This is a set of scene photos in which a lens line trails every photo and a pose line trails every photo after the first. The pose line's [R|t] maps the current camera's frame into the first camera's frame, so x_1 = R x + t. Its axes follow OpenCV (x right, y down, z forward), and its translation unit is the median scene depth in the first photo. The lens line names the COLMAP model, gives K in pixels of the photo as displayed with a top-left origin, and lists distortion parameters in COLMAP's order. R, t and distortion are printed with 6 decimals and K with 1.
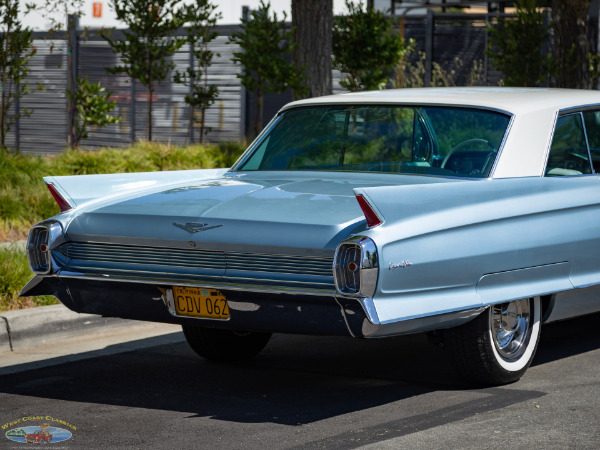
lens RADIAL K [[1890.4, 0, 296.8], [0, 1890.4, 247.6], [0, 0, 1]] dist [0.105171, -0.280071]
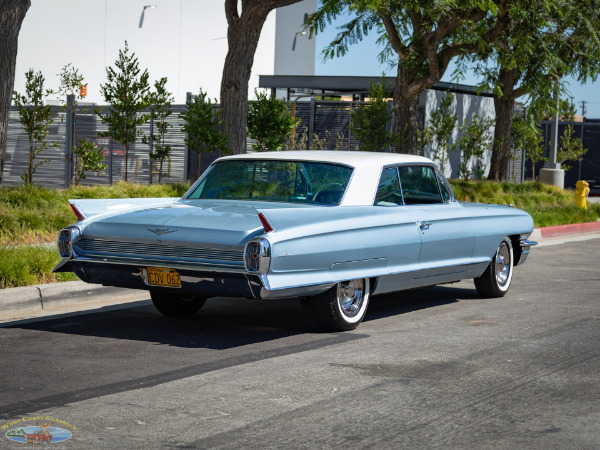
lens RADIAL K [[1890.4, 0, 296.8], [0, 1890.4, 247.6], [0, 0, 1]] dist [0.105171, -0.280071]
pose [[0.998894, 0.018917, 0.043051, -0.005541], [-0.017565, 0.999347, -0.031563, 0.049702], [-0.043620, 0.030772, 0.998574, -0.611804]]
